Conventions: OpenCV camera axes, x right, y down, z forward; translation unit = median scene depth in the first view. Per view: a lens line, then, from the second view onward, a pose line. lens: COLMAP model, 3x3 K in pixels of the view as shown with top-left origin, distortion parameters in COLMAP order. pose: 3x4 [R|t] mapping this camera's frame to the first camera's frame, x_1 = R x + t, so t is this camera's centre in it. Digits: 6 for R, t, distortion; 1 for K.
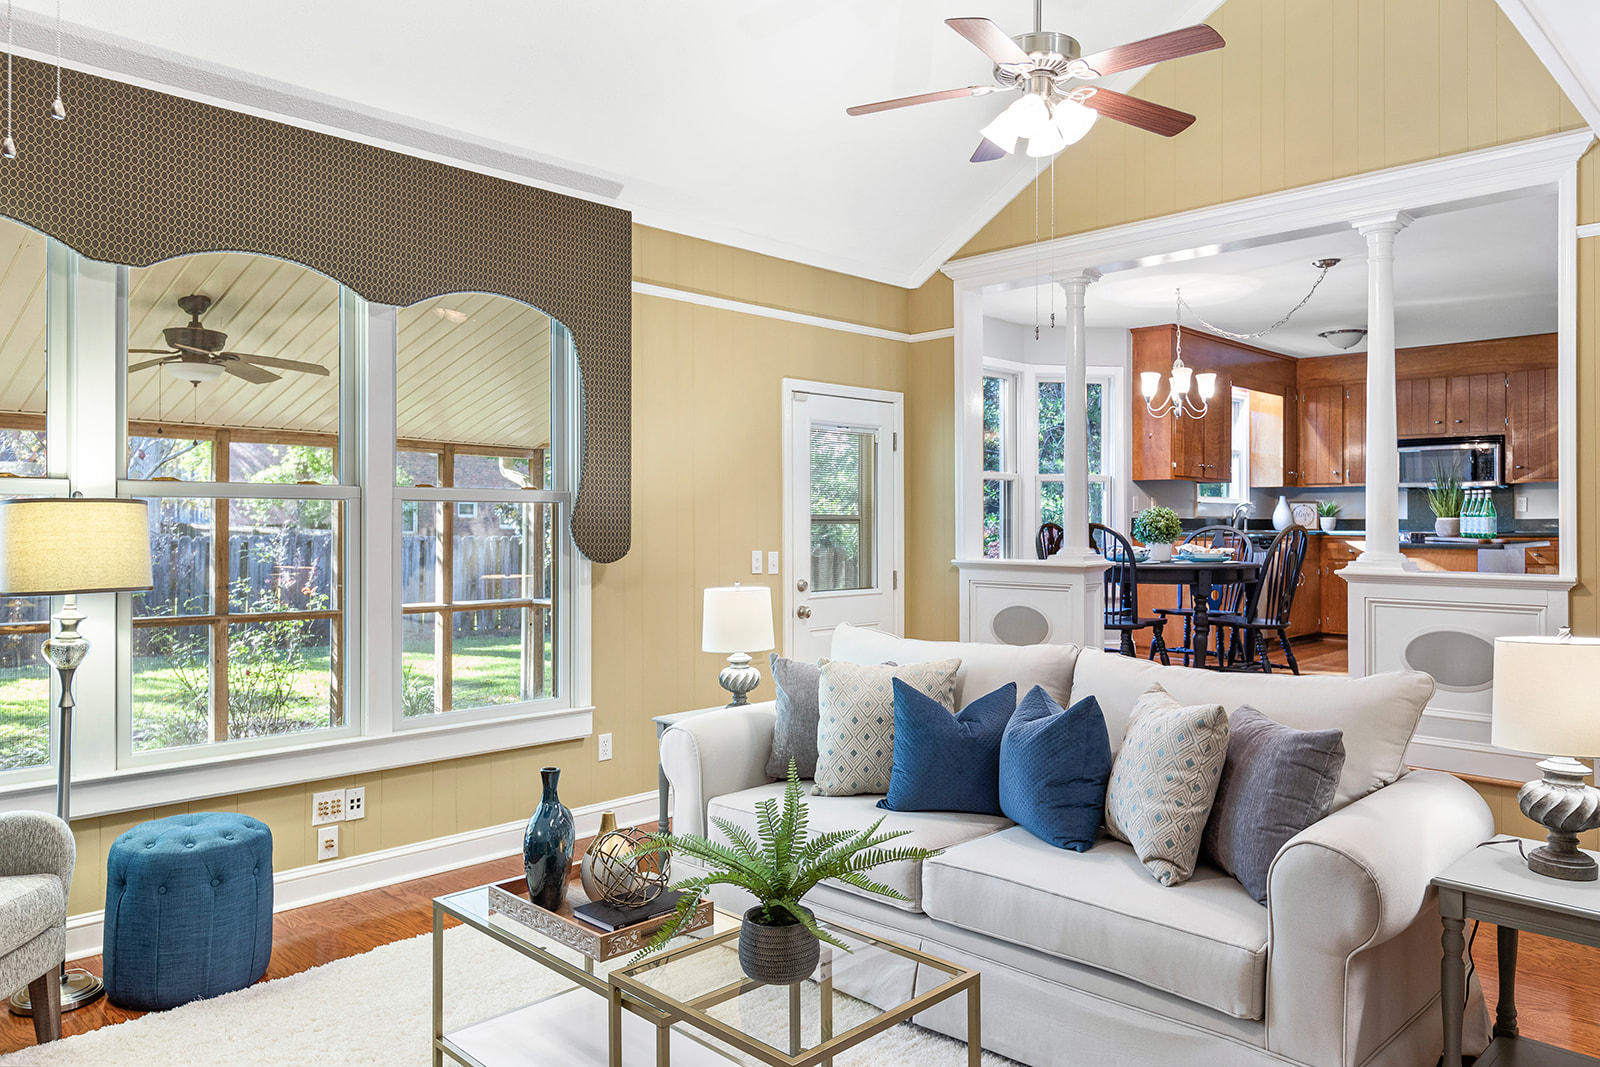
lens RADIAL K [[1059.1, 0, 796.3], [0, 1059.1, 516.6], [0, 0, 1]] dist [-0.013044, -0.004006]
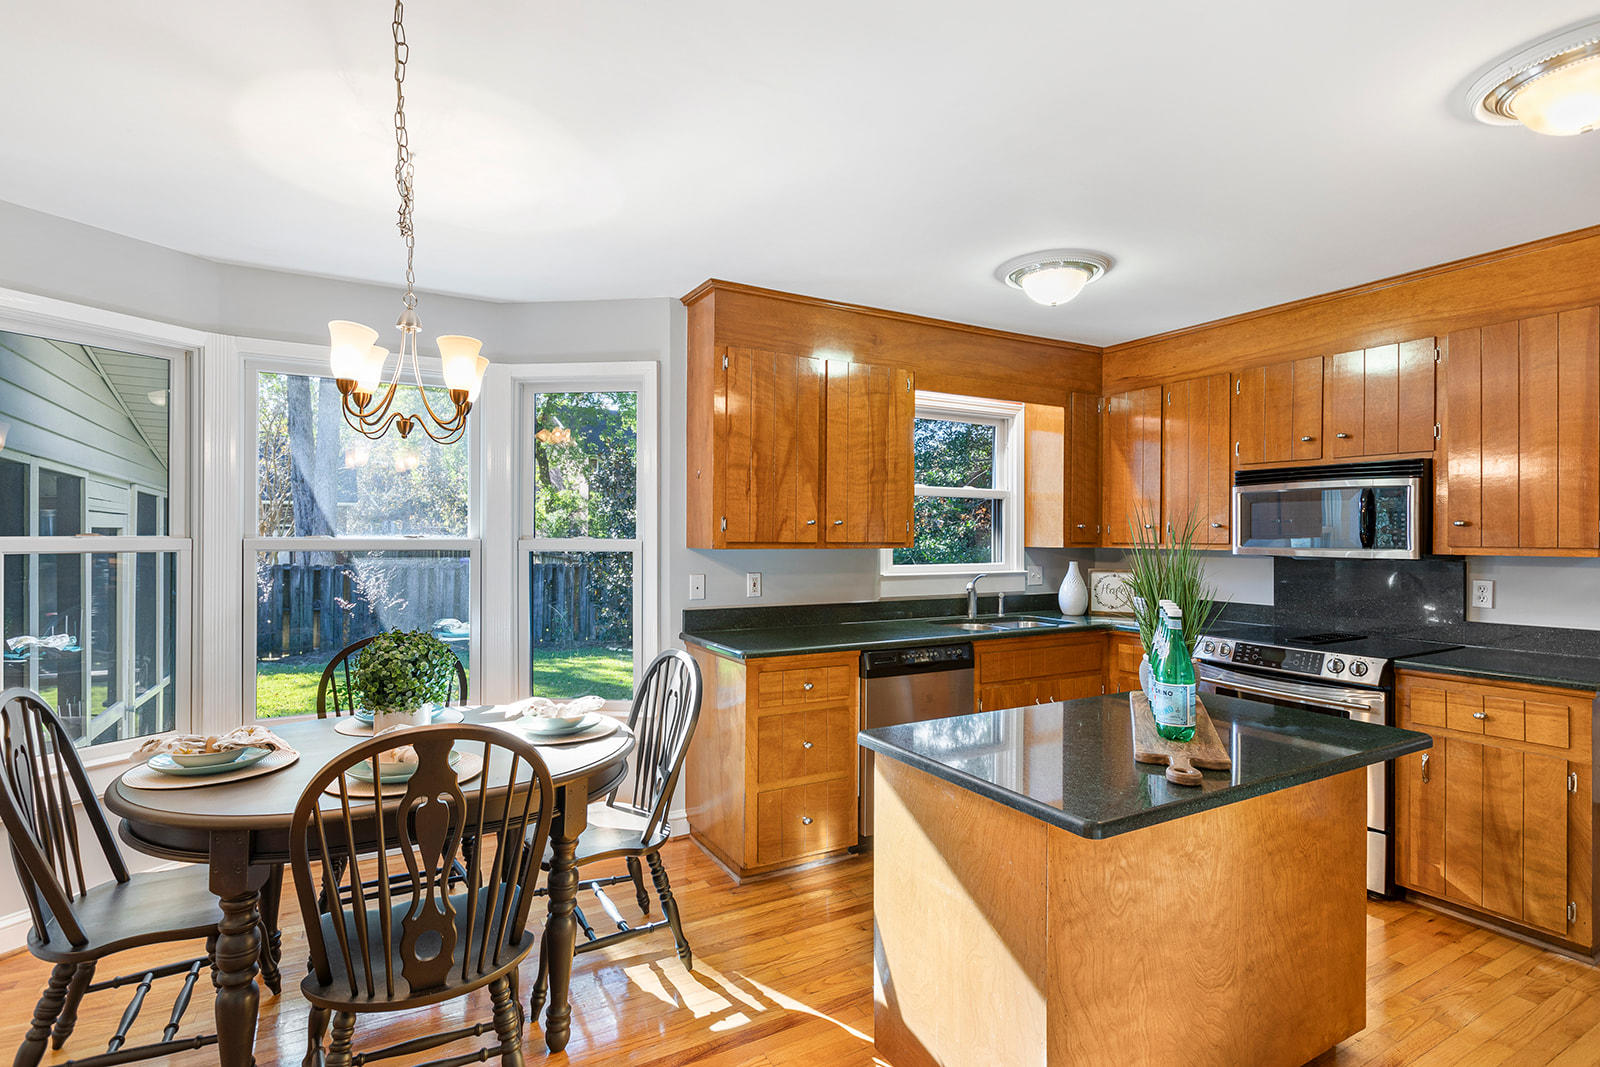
lens RADIAL K [[790.0, 0, 802.2], [0, 790.0, 535.1], [0, 0, 1]] dist [0.000868, -0.000641]
pose [[0.963735, 0.002998, -0.266843, 0.459805], [-0.001830, 0.999988, 0.004626, -0.040076], [0.266854, -0.003970, 0.963729, 0.525182]]
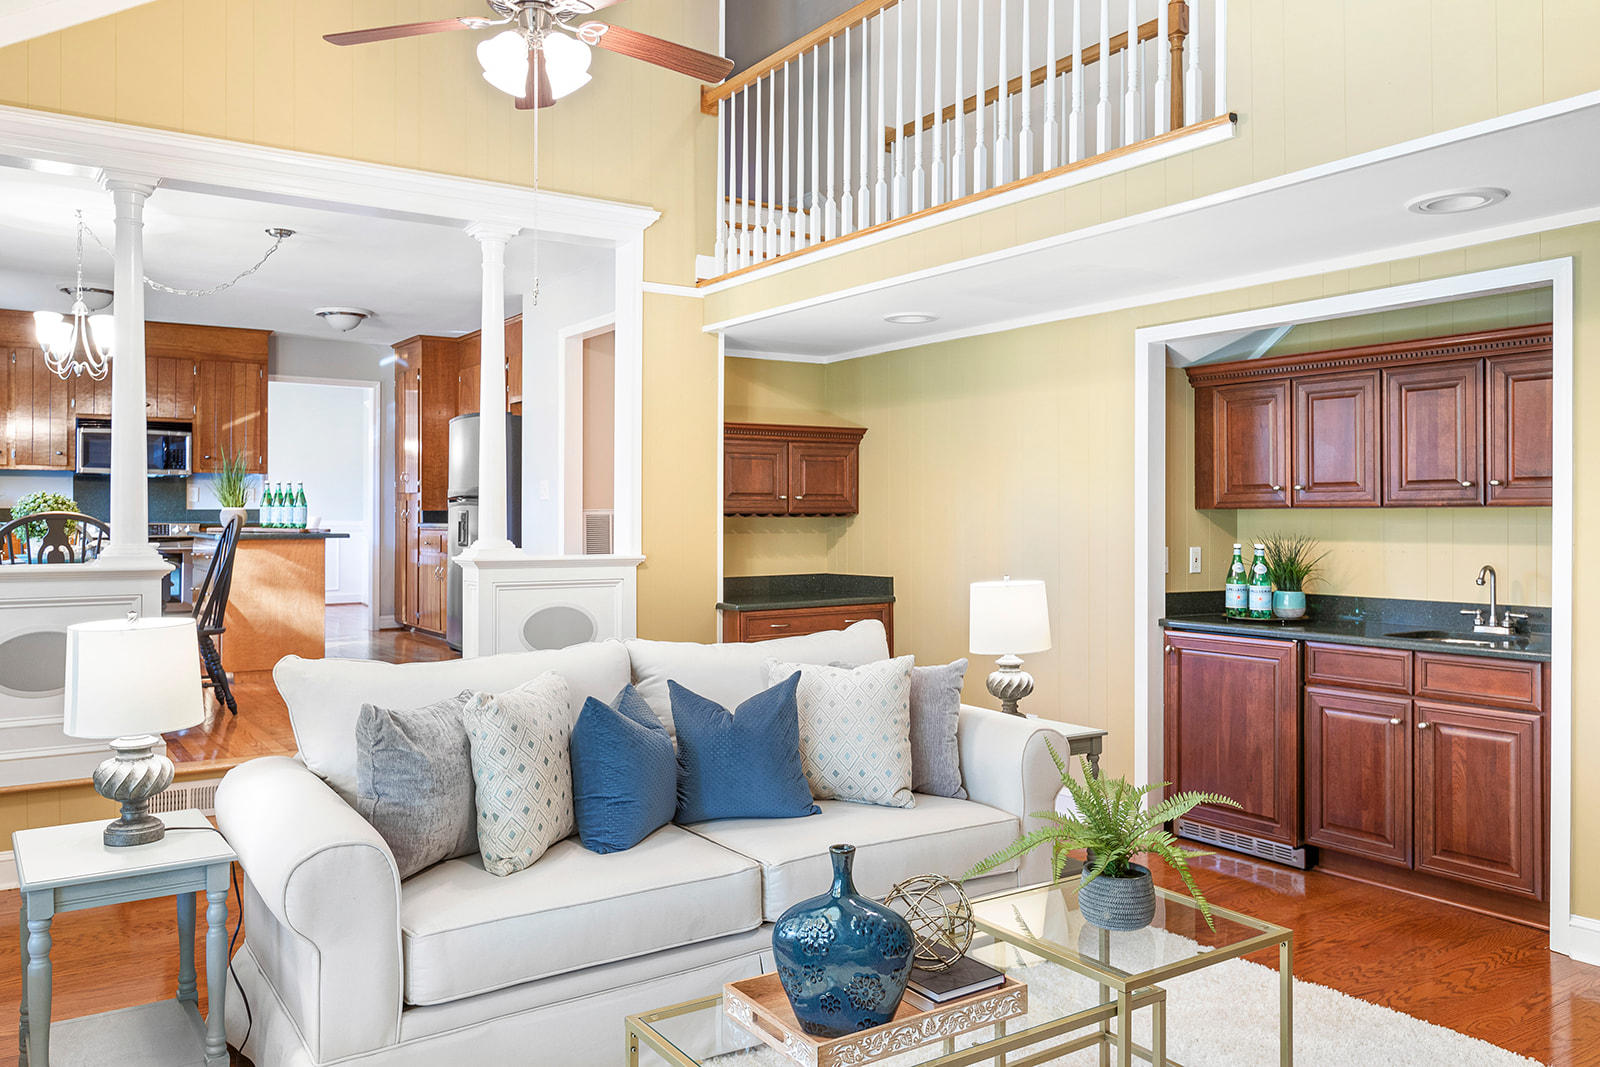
lens RADIAL K [[1154.6, 0, 762.8], [0, 1154.6, 502.3], [0, 0, 1]] dist [0.010751, 0.001639]
pose [[0.192481, 0.008096, 0.981267, -0.271719], [-0.004672, 0.999962, -0.007334, 0.001553], [-0.981290, -0.003172, 0.192512, 0.255103]]
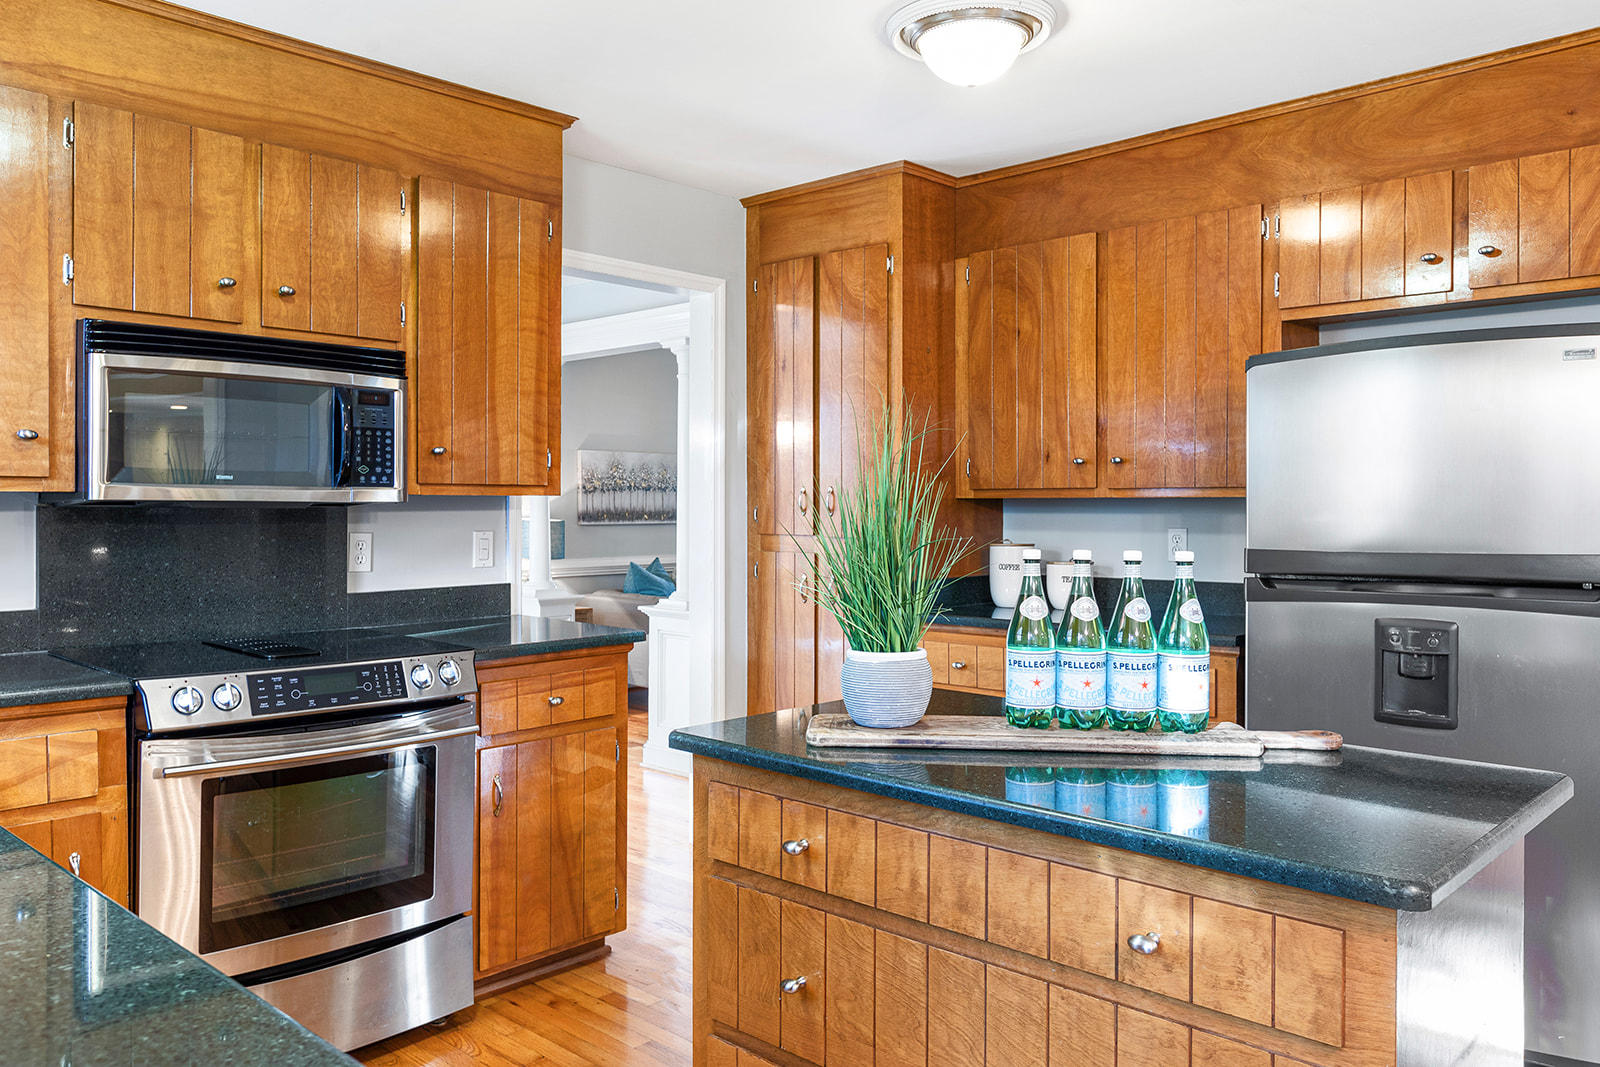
lens RADIAL K [[1197.2, 0, 812.2], [0, 1197.2, 521.5], [0, 0, 1]] dist [-0.008820, -0.008330]
pose [[-0.036604, -0.013889, 0.999233, 0.265818], [-0.005510, 0.999891, 0.013696, -0.027725], [-0.999315, -0.005004, -0.036677, 0.836783]]
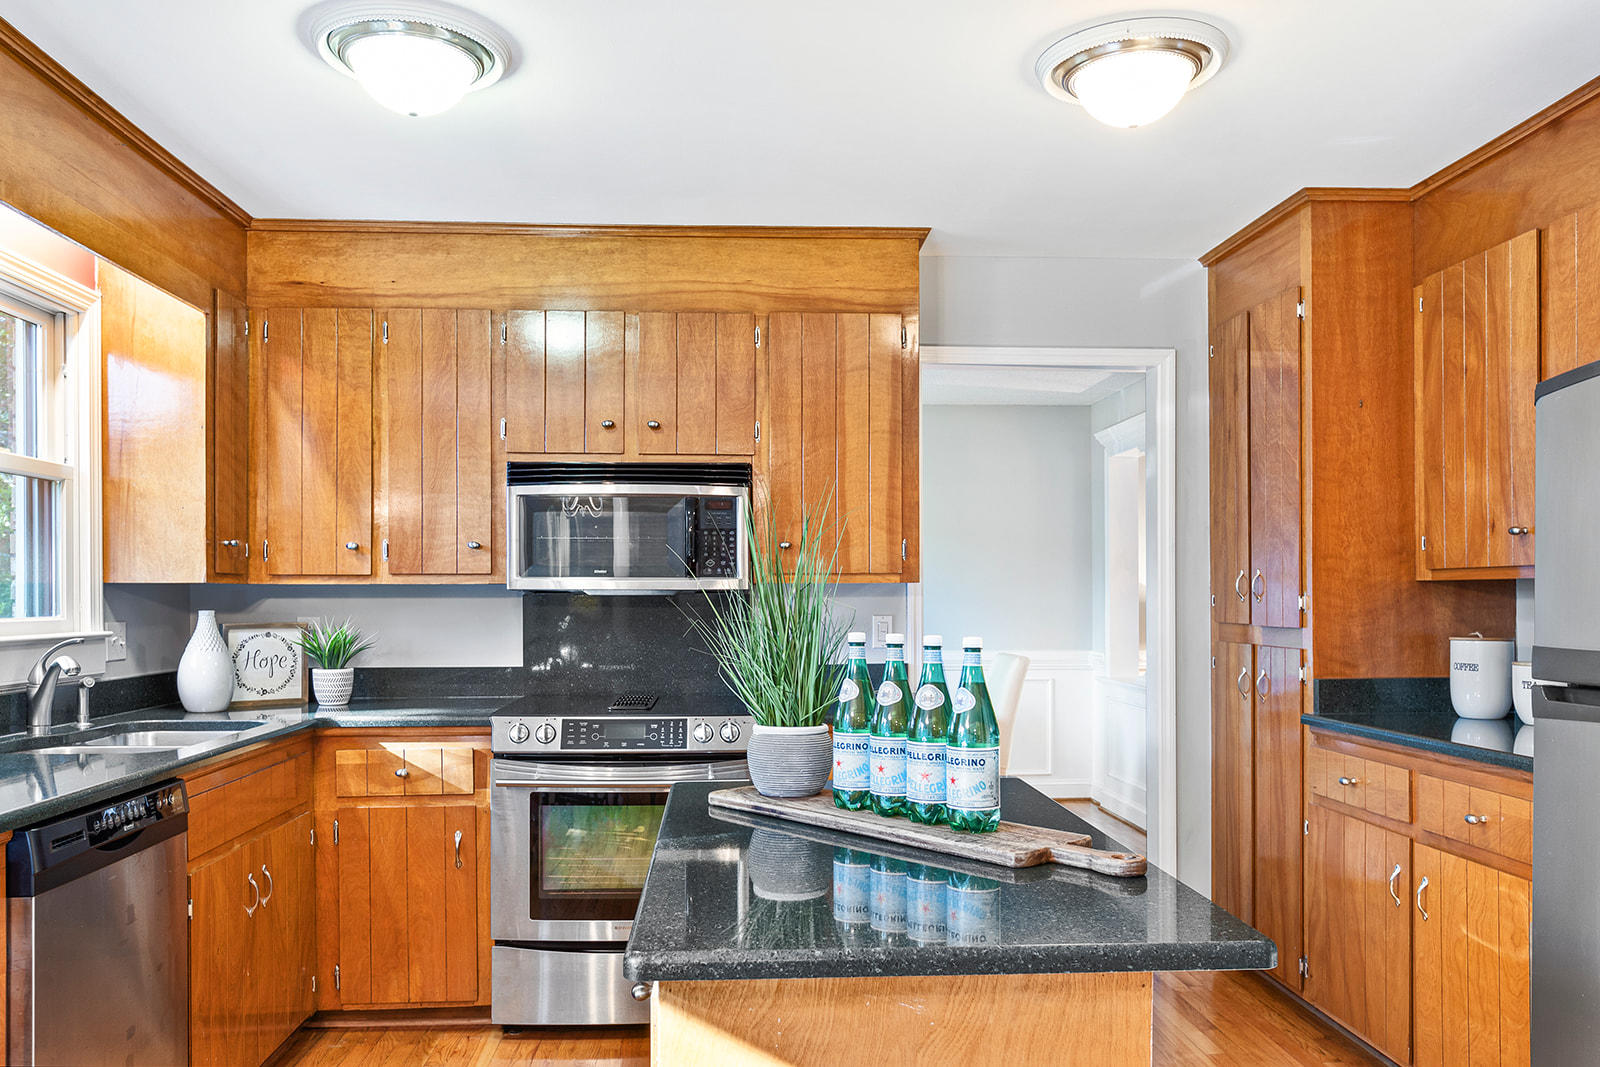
lens RADIAL K [[1263.9, 0, 786.2], [0, 1263.9, 590.5], [0, 0, 1]] dist [0.003704, -0.009803]
pose [[0.666786, -0.001205, 0.745248, 0.301513], [0.000123, 0.999999, 0.001506, -0.028249], [-0.745249, -0.000913, 0.666786, 0.630795]]
